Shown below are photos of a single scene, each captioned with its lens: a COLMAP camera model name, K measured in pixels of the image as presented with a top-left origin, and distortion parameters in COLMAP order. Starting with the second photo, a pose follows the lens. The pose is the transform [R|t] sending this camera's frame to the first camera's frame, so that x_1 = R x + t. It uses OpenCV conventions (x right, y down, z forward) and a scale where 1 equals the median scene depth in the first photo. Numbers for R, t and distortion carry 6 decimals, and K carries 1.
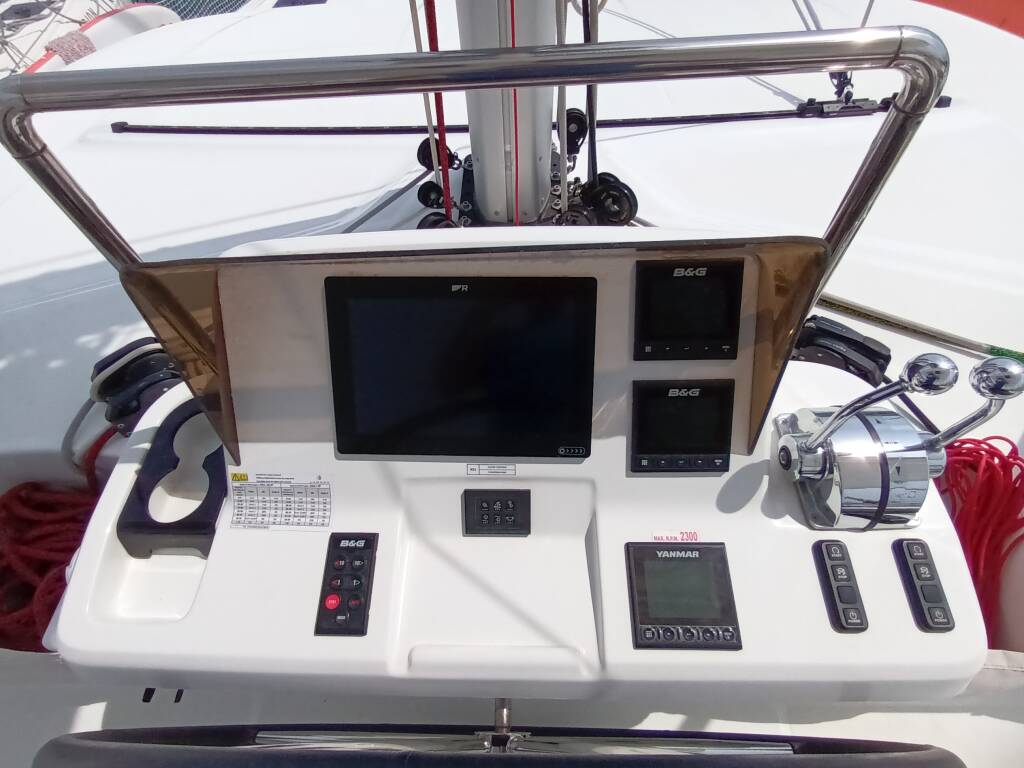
lens RADIAL K [[506.9, 0, 512.0], [0, 506.9, 384.0], [0, 0, 1]] dist [0.015529, 0.000367]
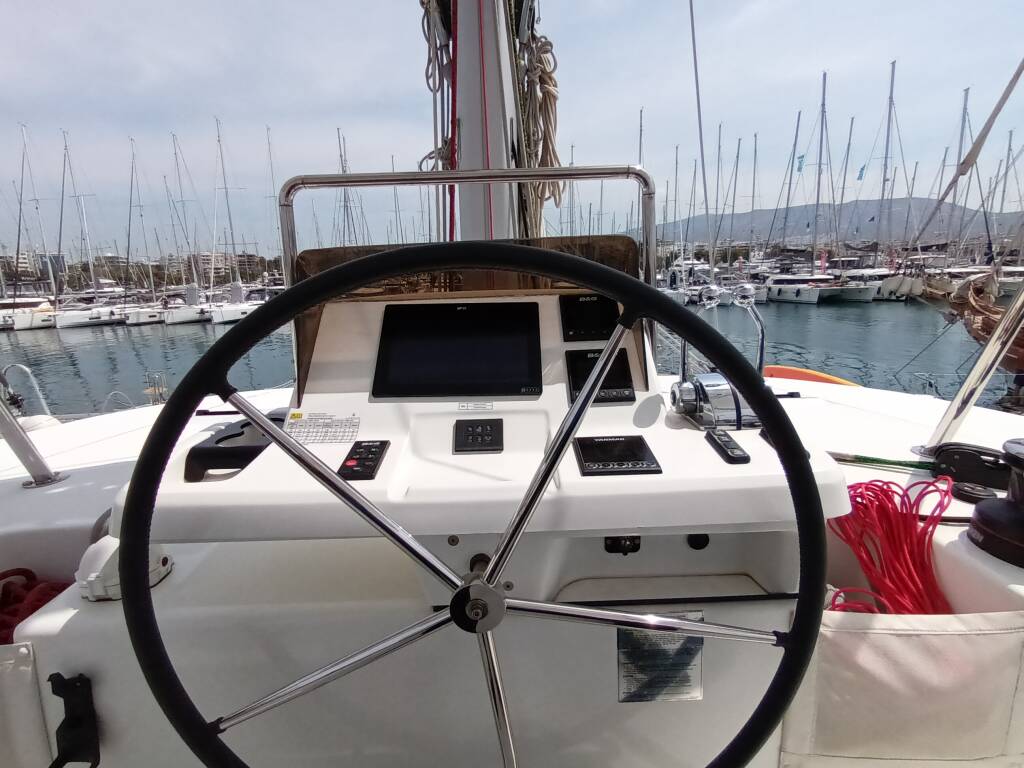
lens RADIAL K [[506.9, 0, 512.0], [0, 506.9, 384.0], [0, 0, 1]] dist [0.015529, 0.000367]
pose [[0.999486, 0.004523, 0.031738, 0.016482], [0.018975, 0.714493, -0.699385, 1.143464], [-0.025840, 0.699628, 0.714040, -0.082100]]
